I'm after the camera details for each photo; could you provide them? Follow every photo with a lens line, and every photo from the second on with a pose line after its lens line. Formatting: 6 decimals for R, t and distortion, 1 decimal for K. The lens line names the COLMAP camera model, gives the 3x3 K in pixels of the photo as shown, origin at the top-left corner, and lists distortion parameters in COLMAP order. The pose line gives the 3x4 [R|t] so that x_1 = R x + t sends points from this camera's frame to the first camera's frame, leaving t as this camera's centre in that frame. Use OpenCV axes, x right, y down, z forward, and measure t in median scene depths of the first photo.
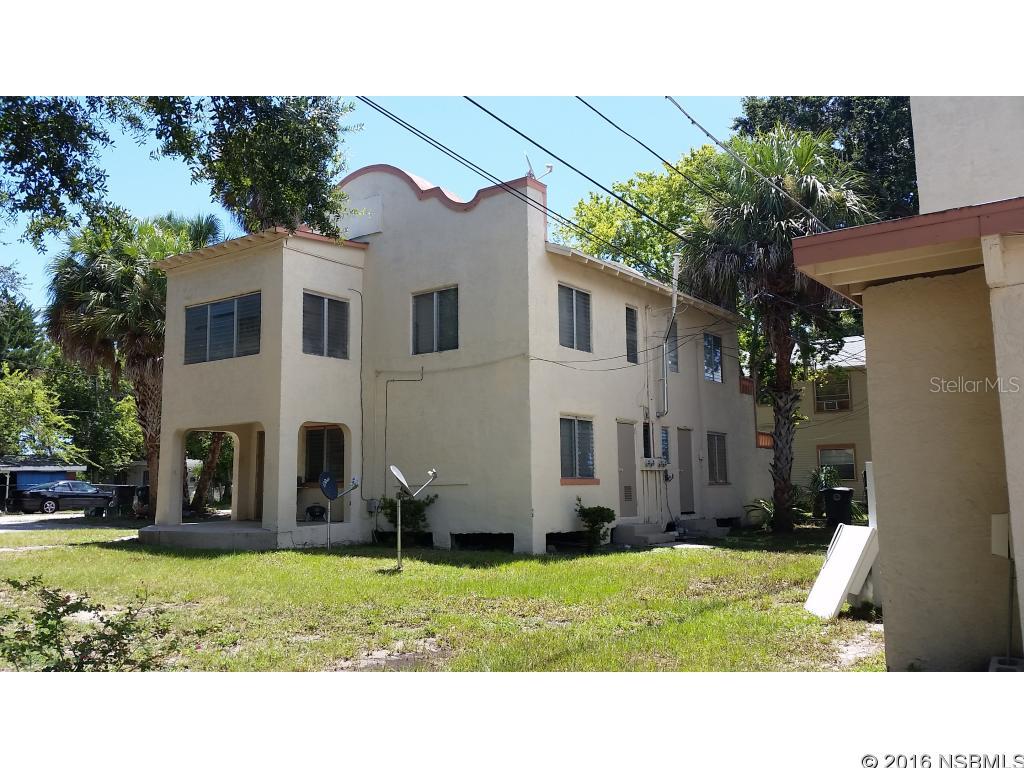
lens RADIAL K [[816.7, 0, 510.9], [0, 816.7, 391.1], [0, 0, 1]] dist [0.109809, -0.265085]
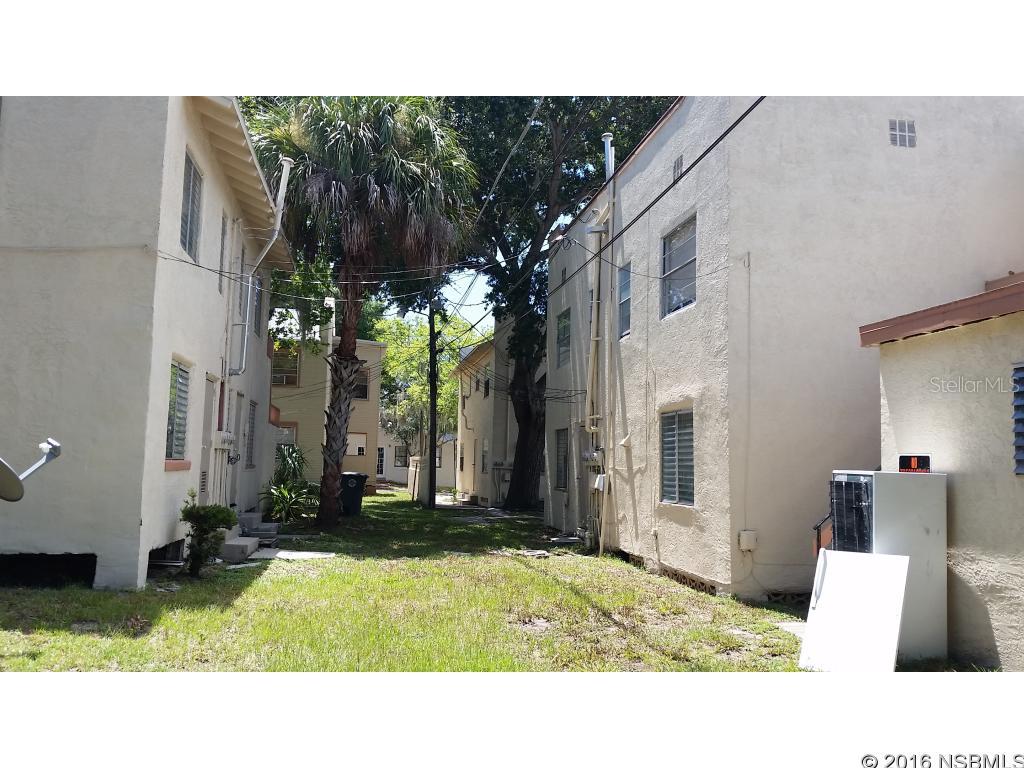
lens RADIAL K [[816.7, 0, 510.9], [0, 816.7, 391.1], [0, 0, 1]] dist [0.109809, -0.265085]
pose [[0.690744, 0.093705, 0.717002, -0.211908], [-0.116656, 0.993020, -0.017394, 0.036153], [-0.713627, -0.071628, 0.696854, 0.387663]]
